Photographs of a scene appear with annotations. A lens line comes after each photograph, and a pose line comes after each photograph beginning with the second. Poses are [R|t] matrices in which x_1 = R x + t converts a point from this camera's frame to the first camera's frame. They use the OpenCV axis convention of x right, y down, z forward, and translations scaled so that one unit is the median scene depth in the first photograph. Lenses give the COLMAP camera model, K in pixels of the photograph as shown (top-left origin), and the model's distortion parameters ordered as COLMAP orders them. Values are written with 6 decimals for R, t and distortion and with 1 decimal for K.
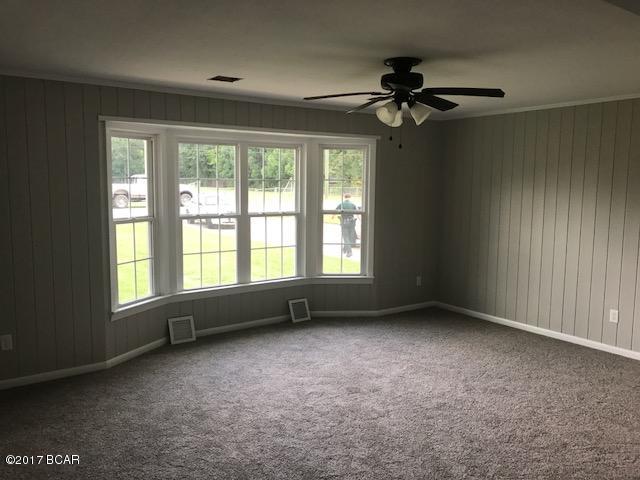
lens RADIAL K [[529.1, 0, 319.5], [0, 529.1, 239.9], [0, 0, 1]] dist [0.039347, -0.058337]
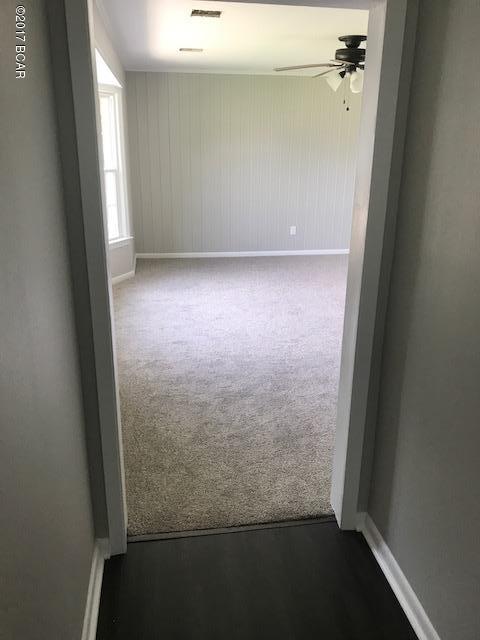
lens RADIAL K [[529.1, 0, 239.7], [0, 529.1, 319.1], [0, 0, 1]] dist [0.039347, -0.058337]
pose [[0.454374, -0.297221, 0.839764, -0.816524], [0.094713, 0.953472, 0.286219, -0.059090], [-0.885762, -0.050514, 0.461383, 0.408280]]
